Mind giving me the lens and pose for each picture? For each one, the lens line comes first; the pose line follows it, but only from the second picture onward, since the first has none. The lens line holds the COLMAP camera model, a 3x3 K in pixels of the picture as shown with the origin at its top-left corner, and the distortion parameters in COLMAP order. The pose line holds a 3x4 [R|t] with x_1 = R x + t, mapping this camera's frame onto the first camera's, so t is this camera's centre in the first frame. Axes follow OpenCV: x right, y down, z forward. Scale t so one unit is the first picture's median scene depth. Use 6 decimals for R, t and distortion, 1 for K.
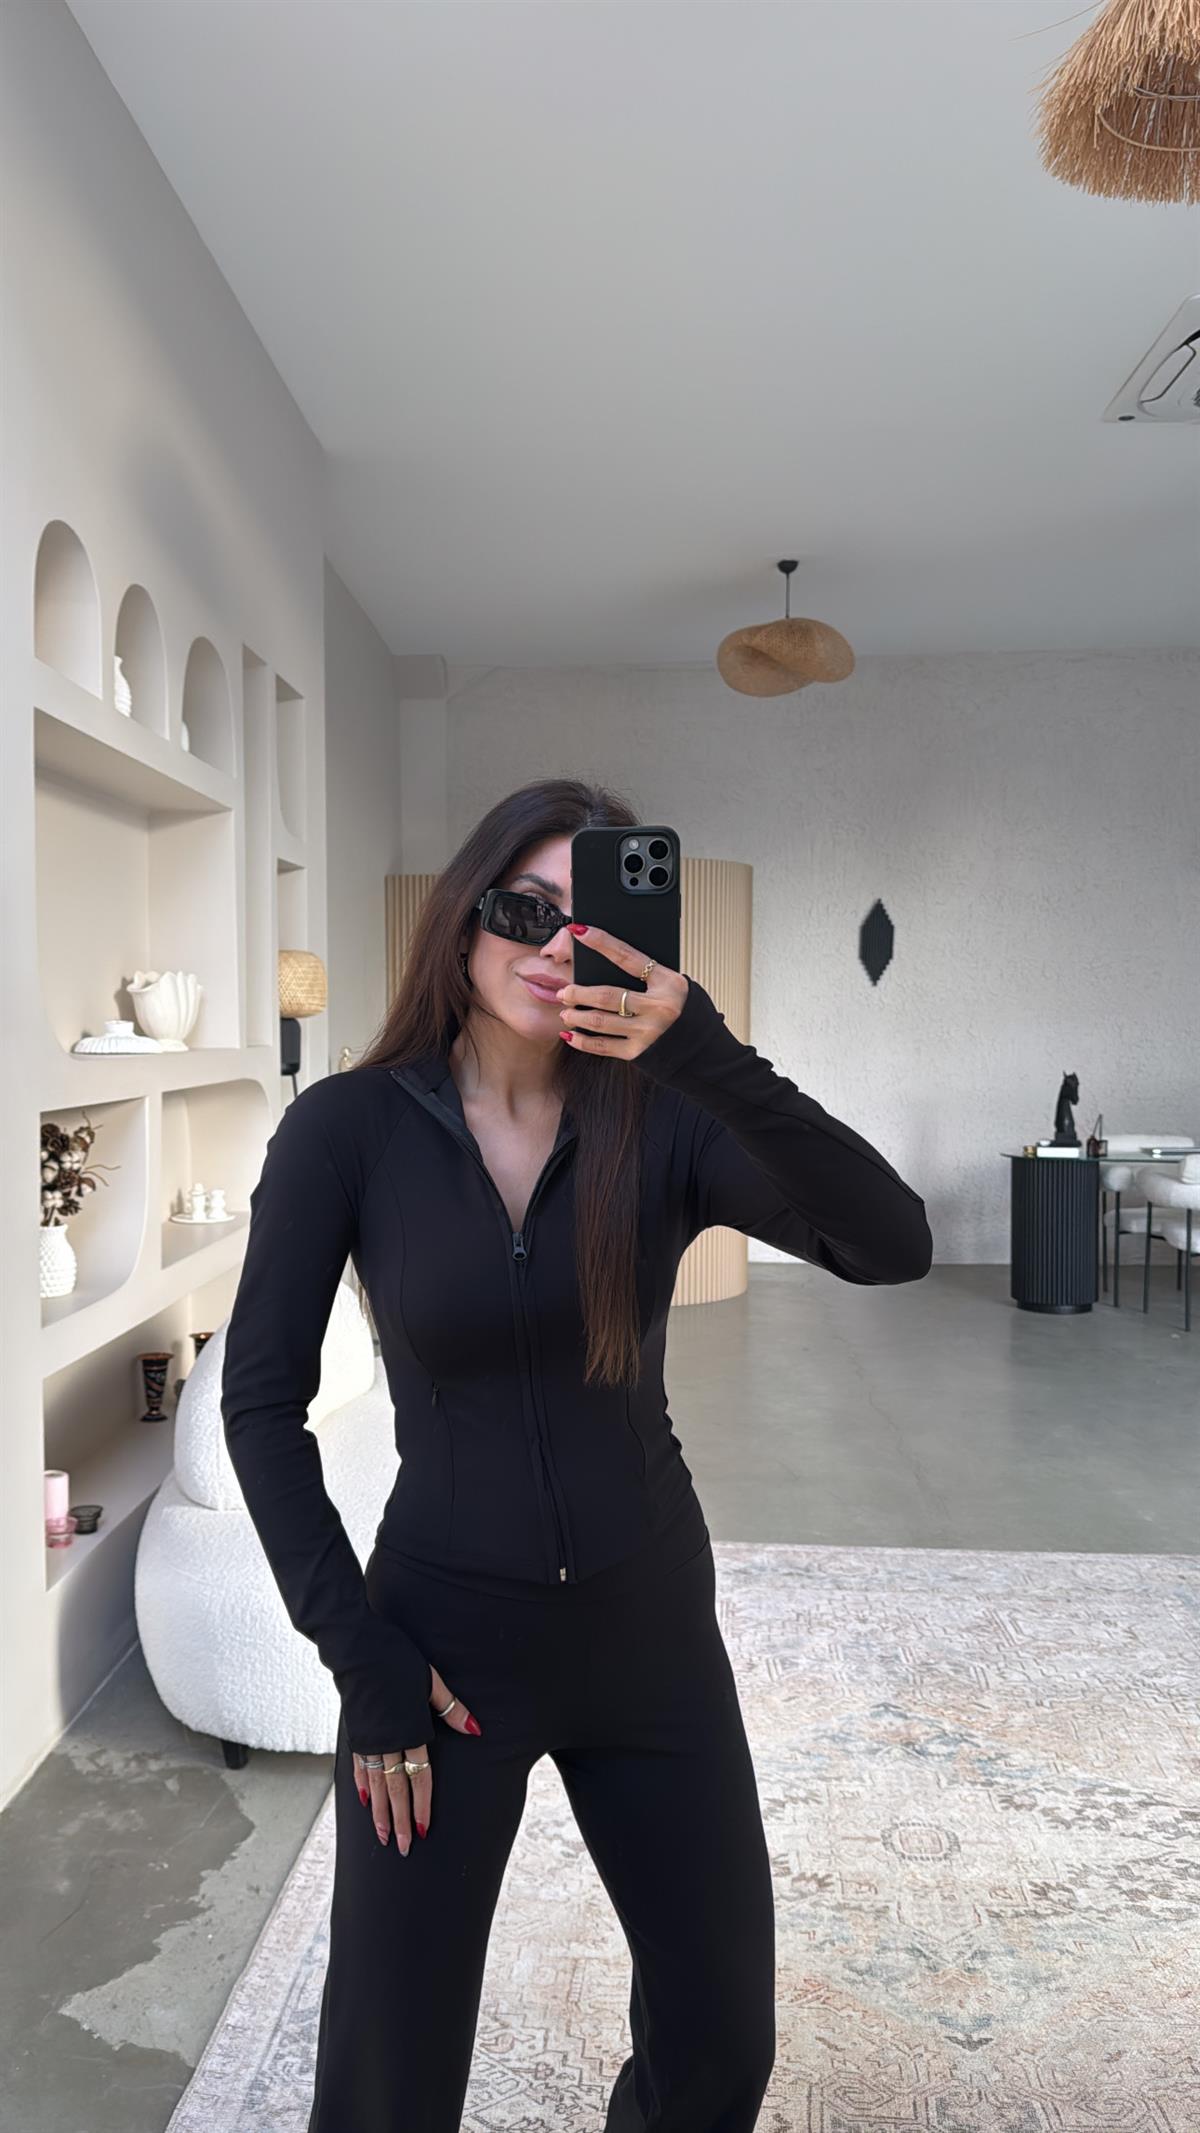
lens RADIAL K [[1715.2, 0, 586.3], [0, 1715.2, 1062.3], [0, 0, 1]] dist [-0.001066, -0.006537]
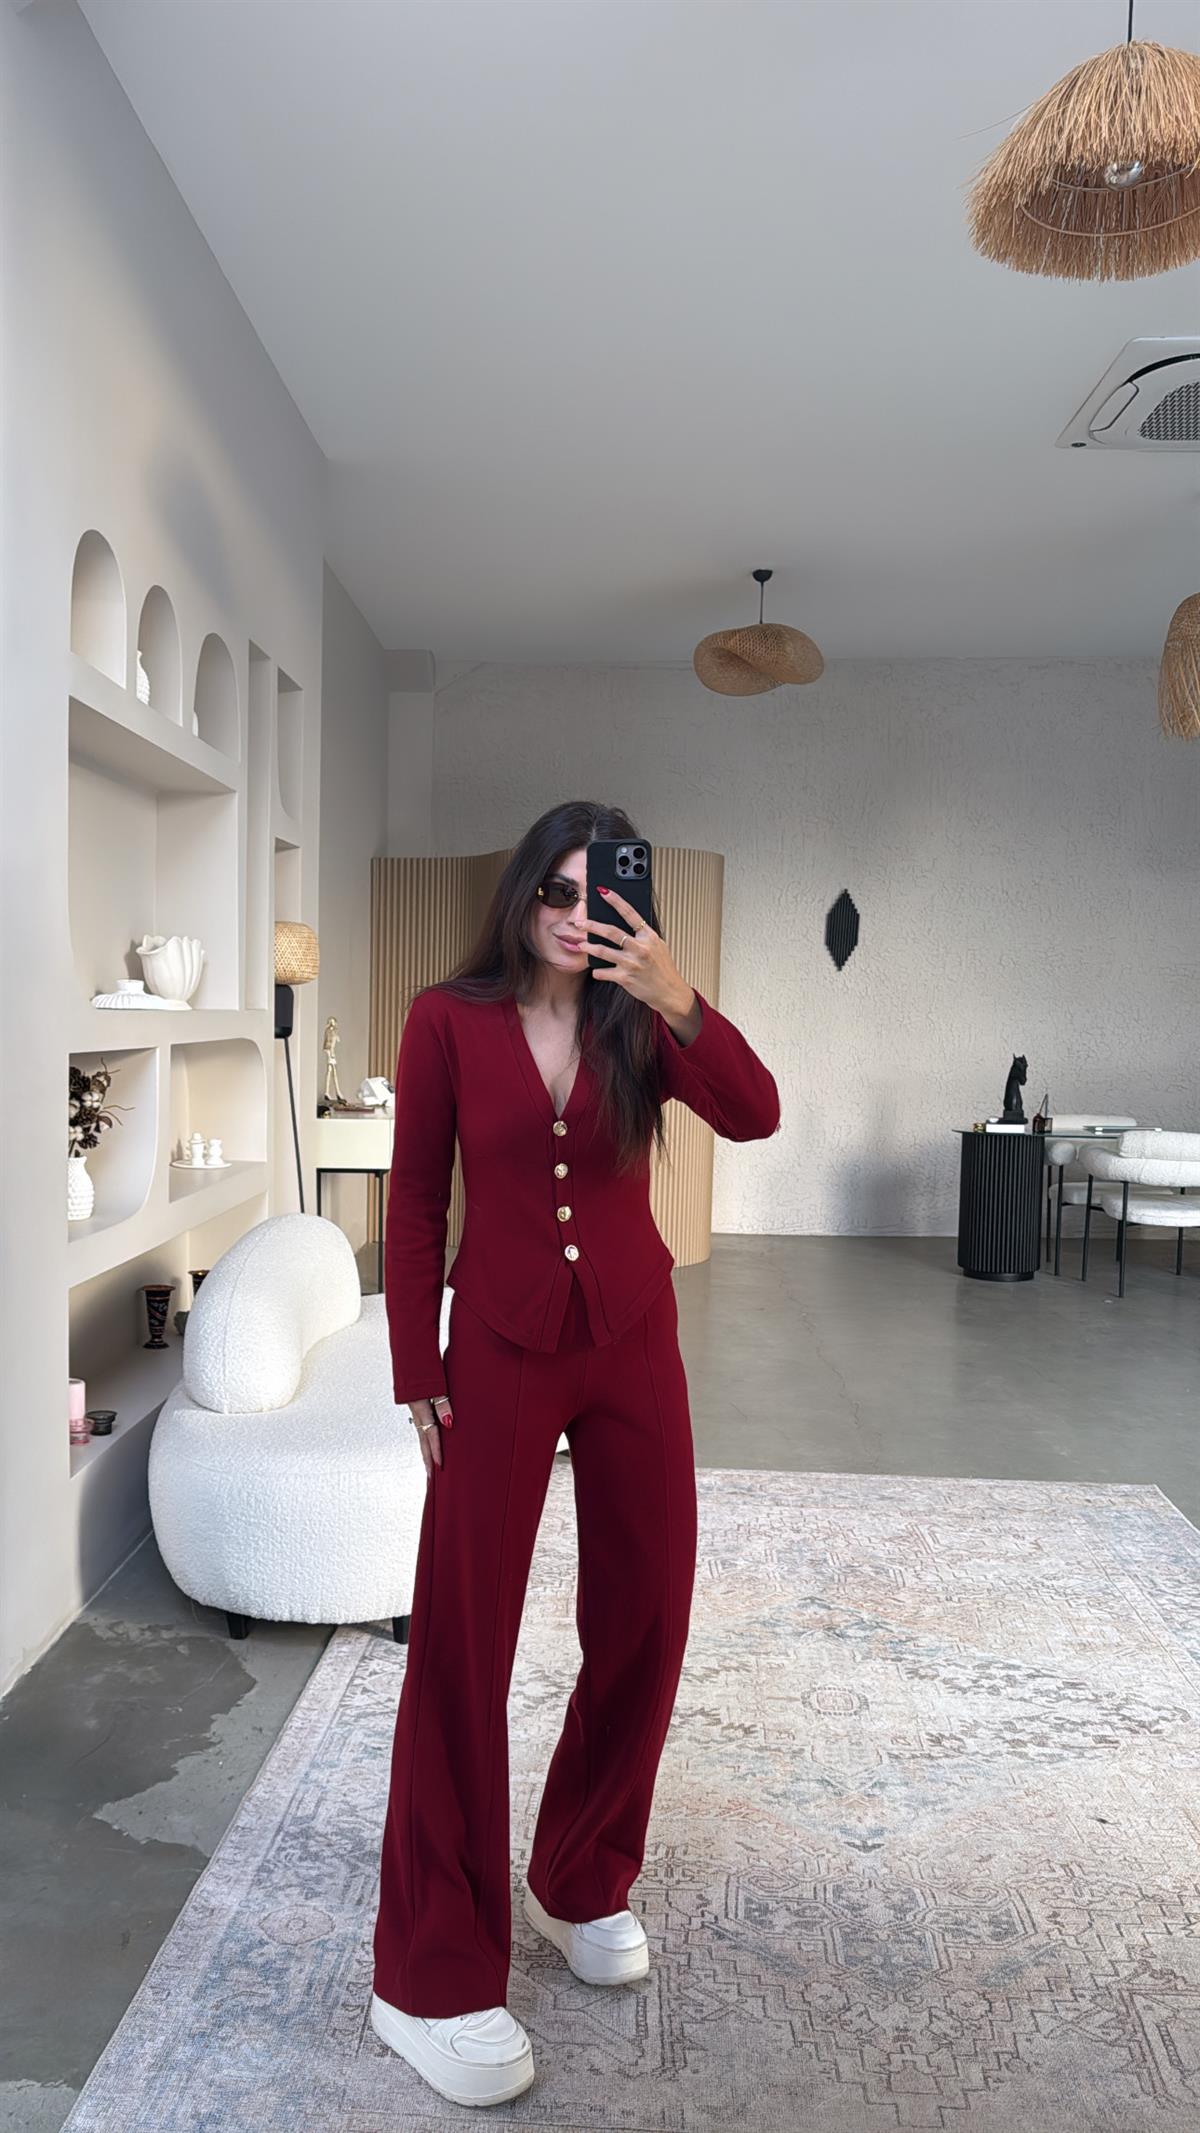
lens RADIAL K [[1711.7, 0, 580.3], [0, 1711.7, 1076.7], [0, 0, 1]] dist [0.007258, -0.022867]
pose [[0.999741, 0.019123, 0.012369, 0.001619], [-0.019357, 0.999631, 0.019080, 0.015895], [-0.012000, -0.019315, 0.999741, -0.132735]]
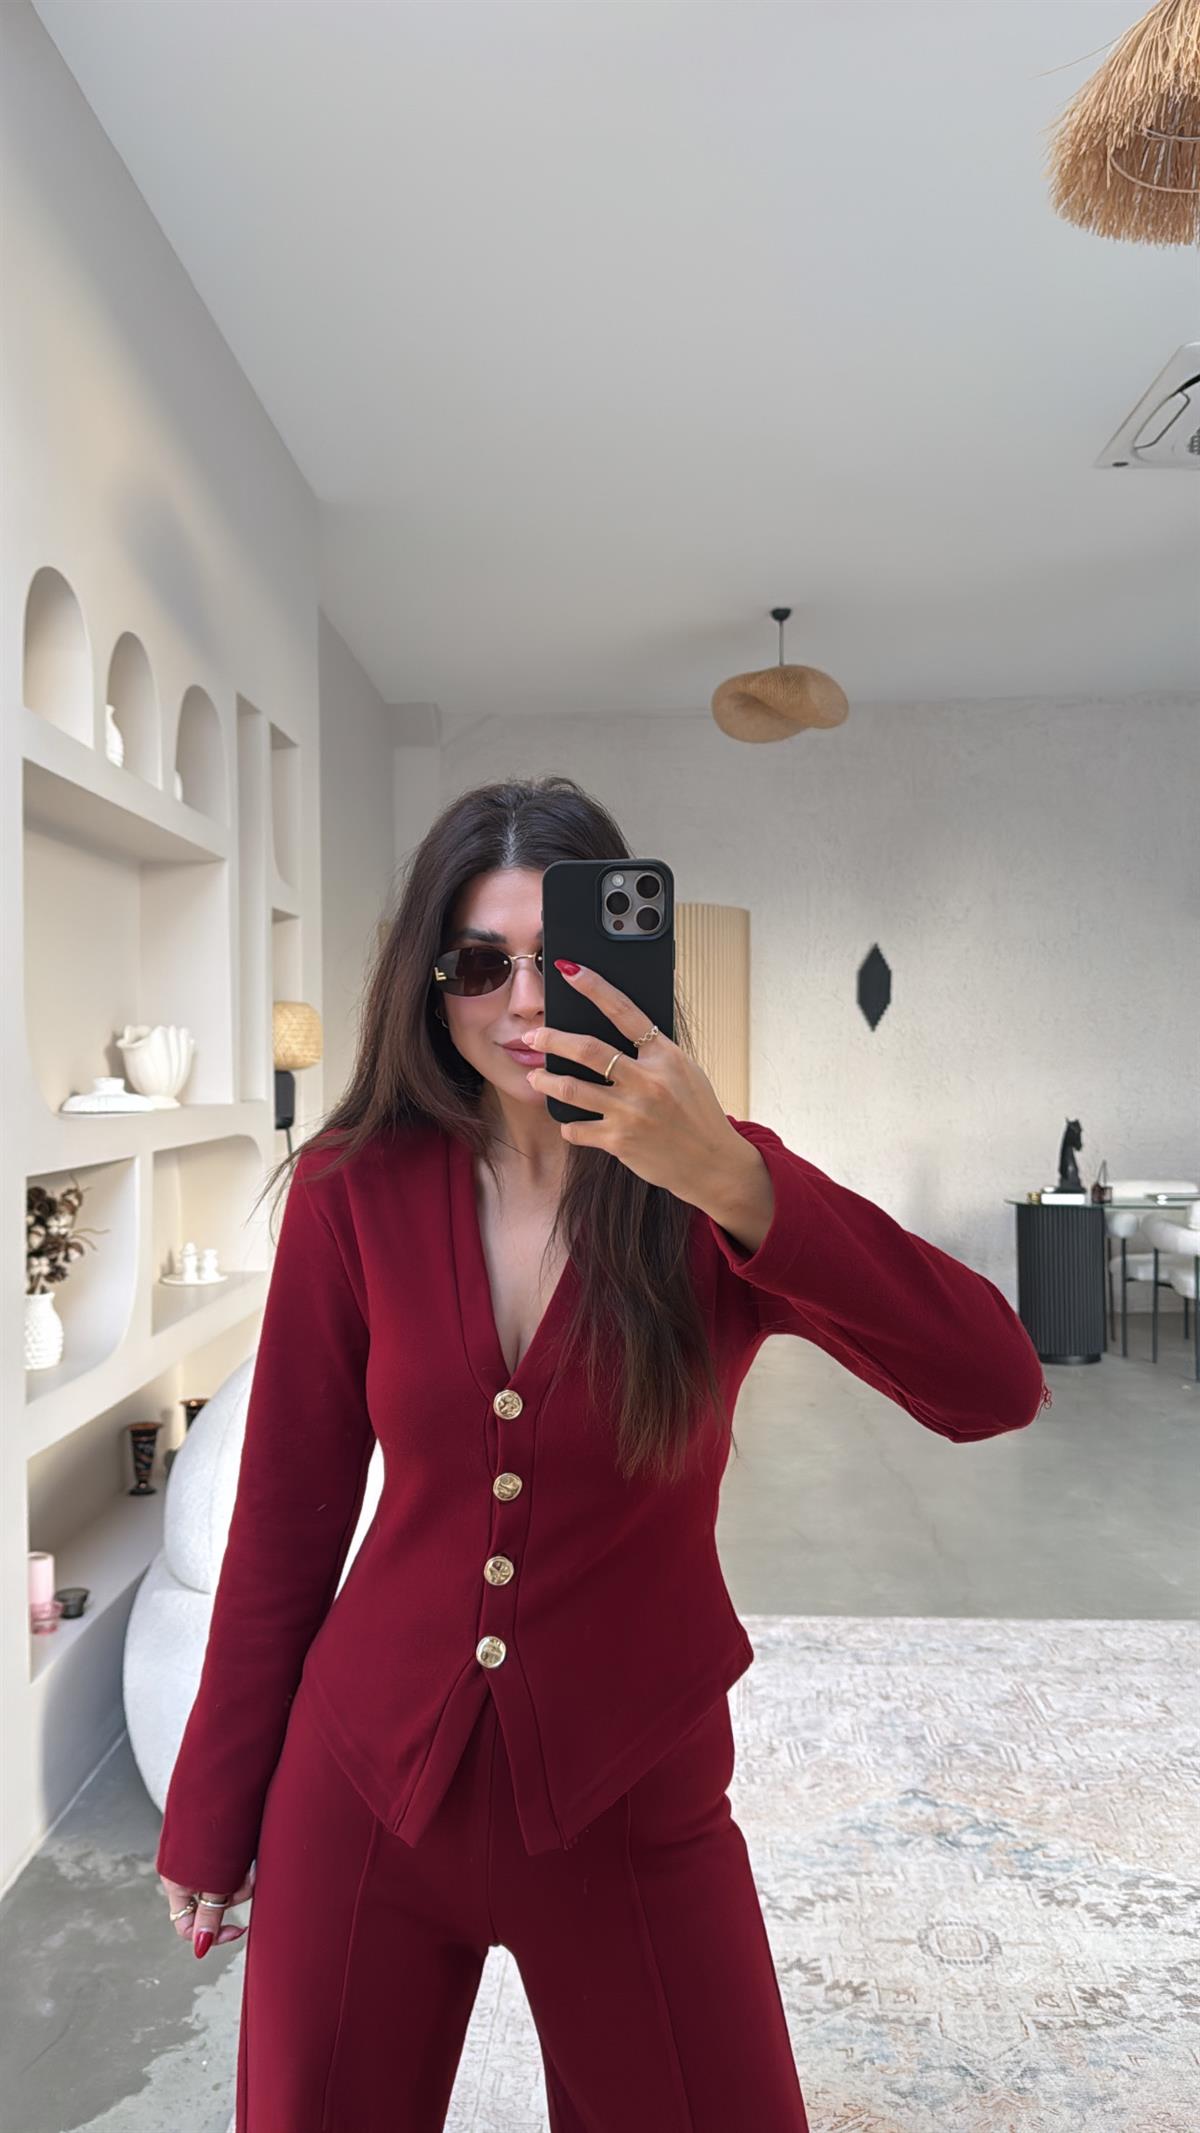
lens RADIAL K [[1715.7, 0, 604.8], [0, 1715.7, 1056.2], [0, 0, 1]] dist [-0.006834, 0.005900]
pose [[0.999841, -0.007117, 0.016327, -0.011714], [0.007609, 0.999513, -0.030260, -0.006608], [-0.016103, 0.030380, 0.999409, 0.042861]]
